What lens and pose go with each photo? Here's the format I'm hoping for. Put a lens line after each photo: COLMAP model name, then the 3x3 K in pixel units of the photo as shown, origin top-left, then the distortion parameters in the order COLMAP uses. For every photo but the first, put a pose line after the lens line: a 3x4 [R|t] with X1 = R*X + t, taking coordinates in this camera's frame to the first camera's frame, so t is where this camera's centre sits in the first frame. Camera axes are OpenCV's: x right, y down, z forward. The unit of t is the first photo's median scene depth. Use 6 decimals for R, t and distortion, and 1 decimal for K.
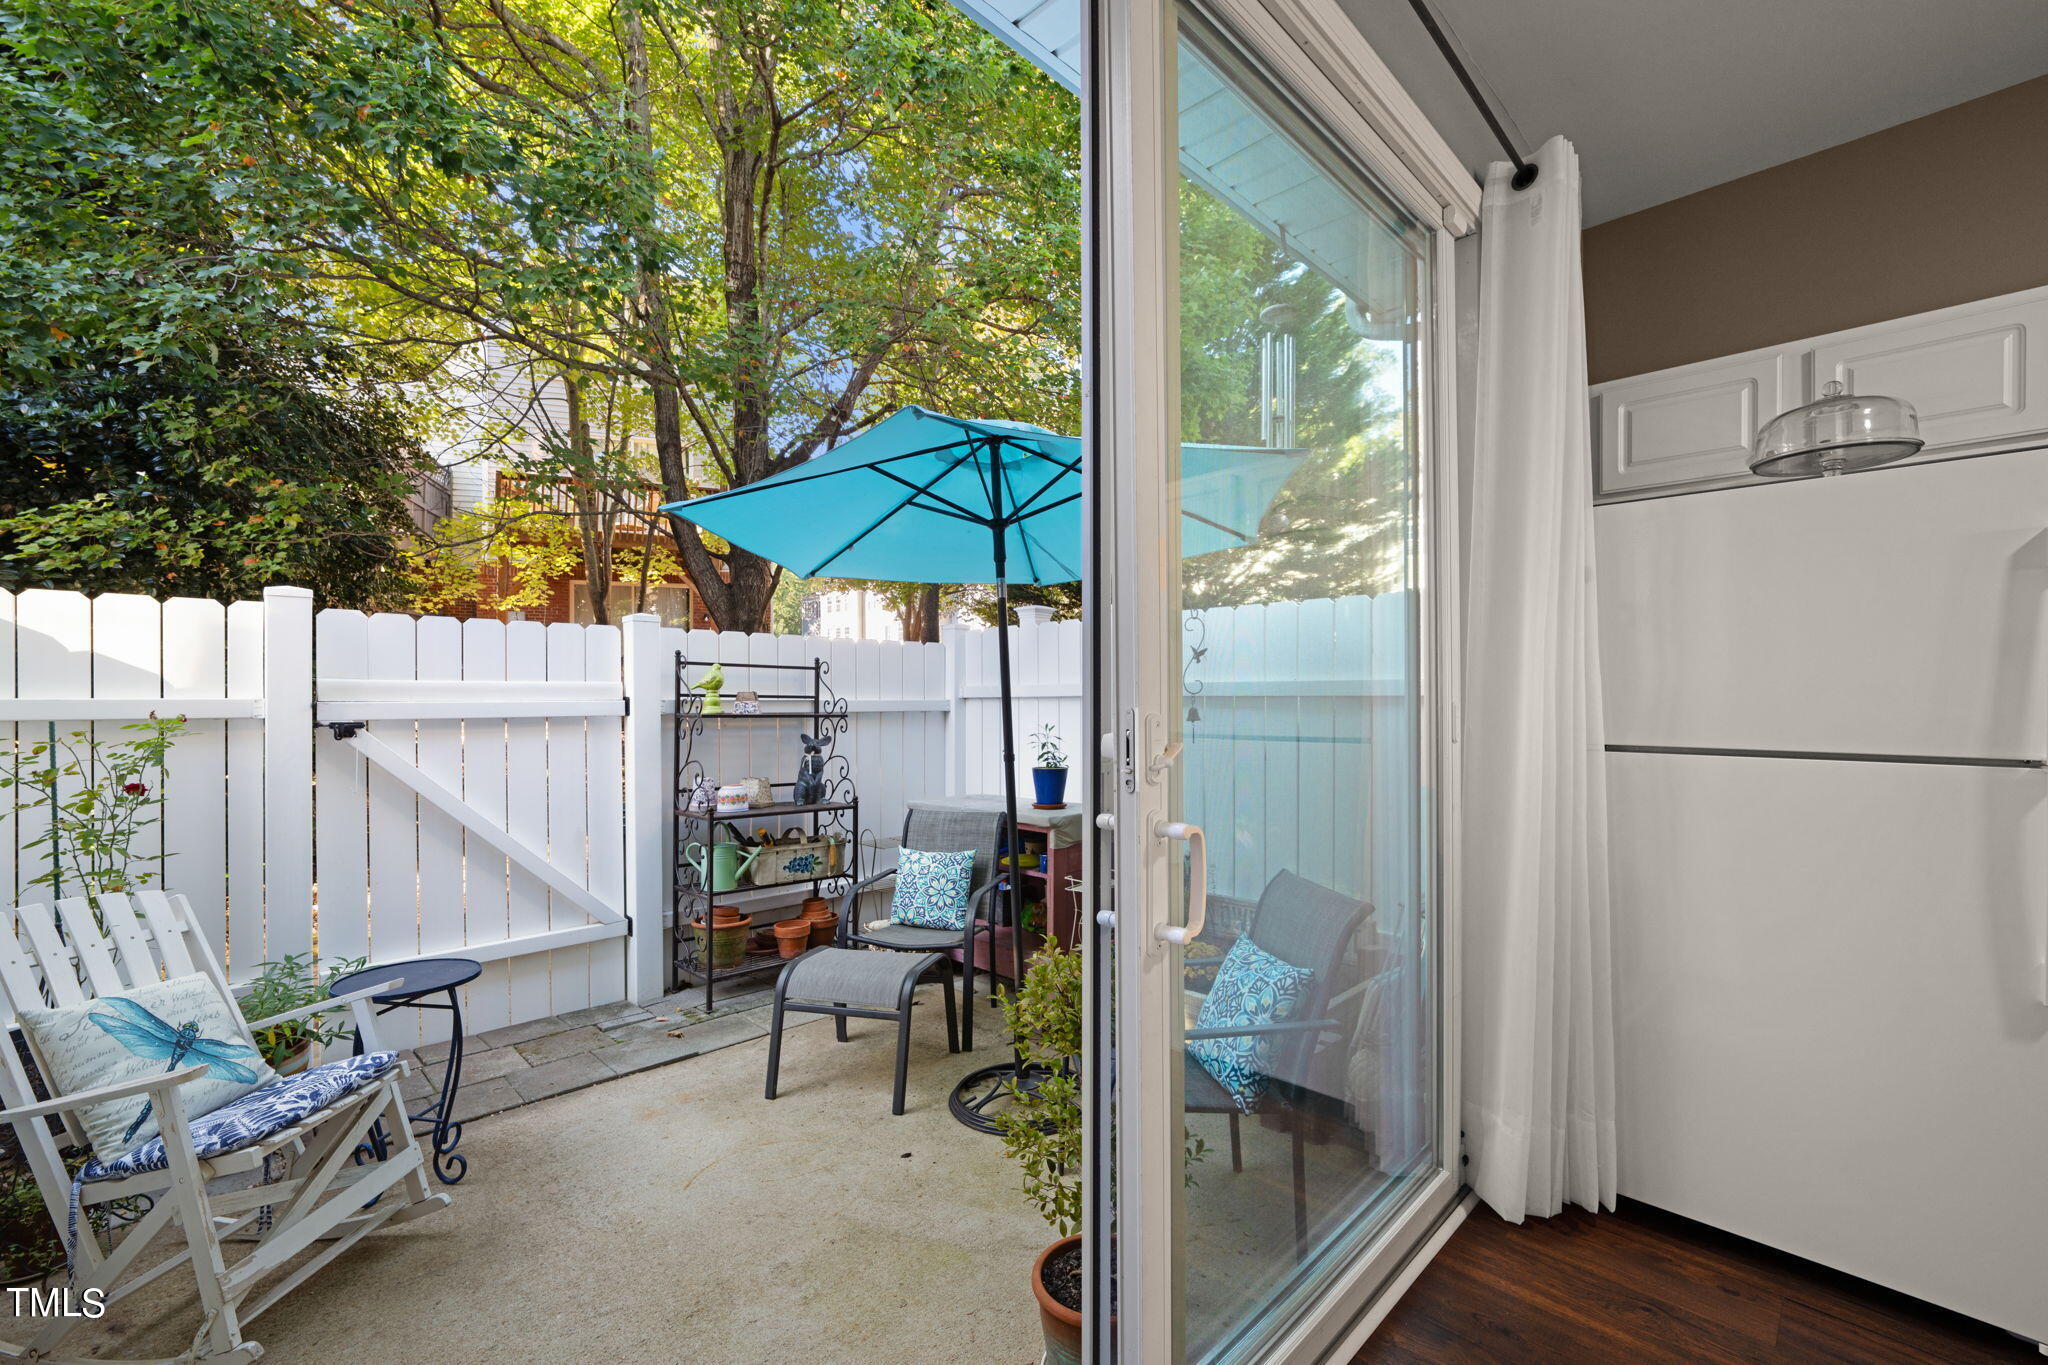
lens RADIAL K [[844.1, 0, 1022.4], [0, 844.1, 700.8], [0, 0, 1]] dist [0.000595, 0.000512]
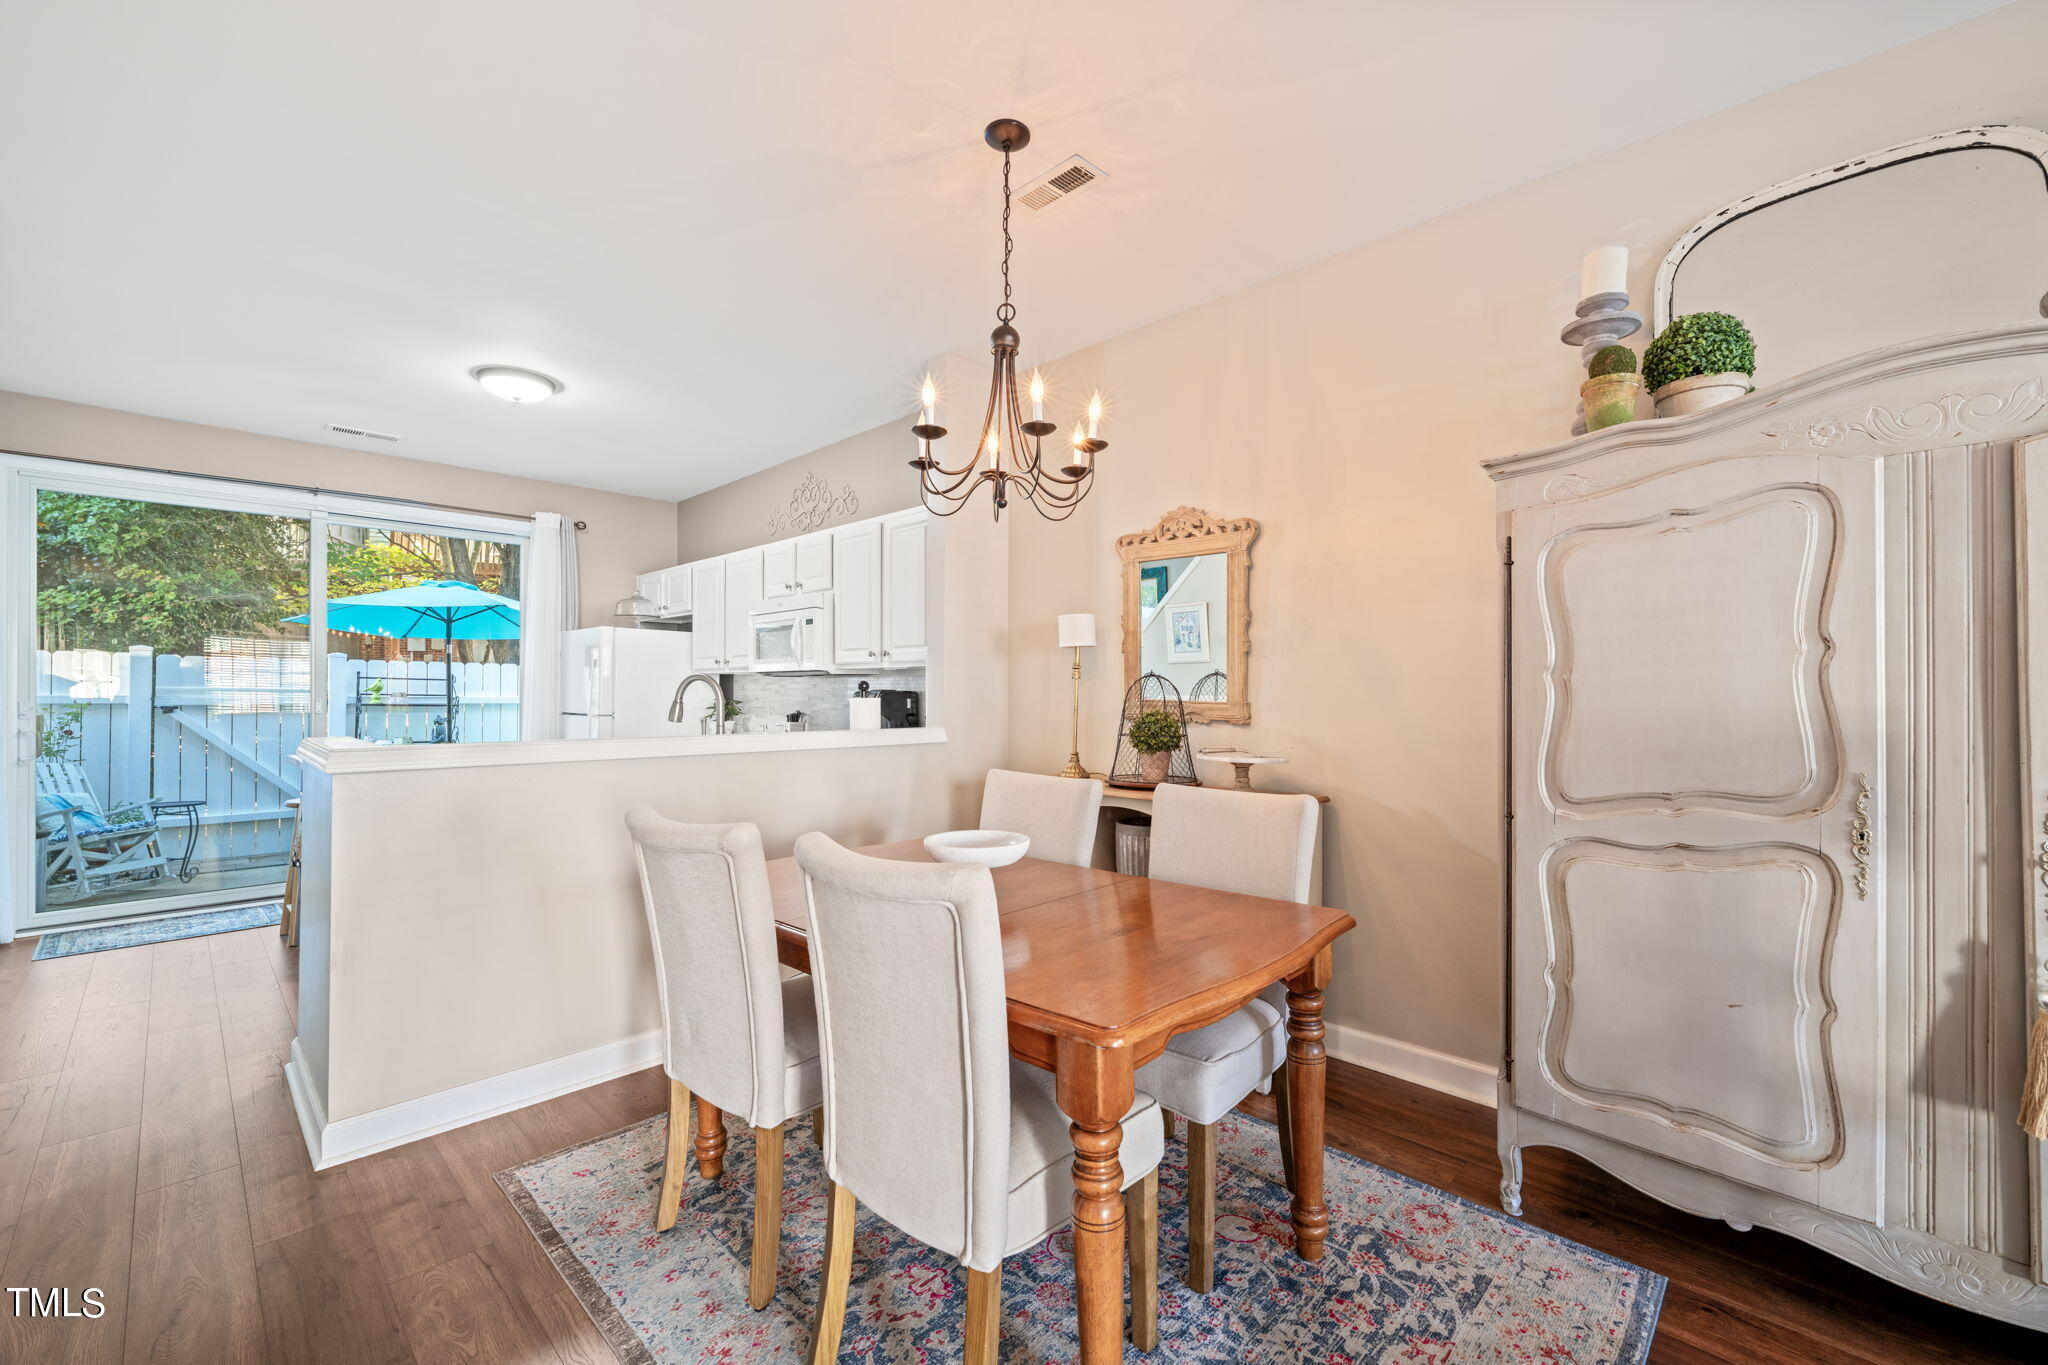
lens RADIAL K [[855.7, 0, 1028.6], [0, 855.7, 687.6], [0, 0, 1]] dist [0.000397, 0.000032]
pose [[0.999952, 0.003515, 0.009176, 1.130306], [-0.003379, 0.999886, -0.014694, 0.002395], [-0.009226, 0.014663, 0.999850, -0.995722]]
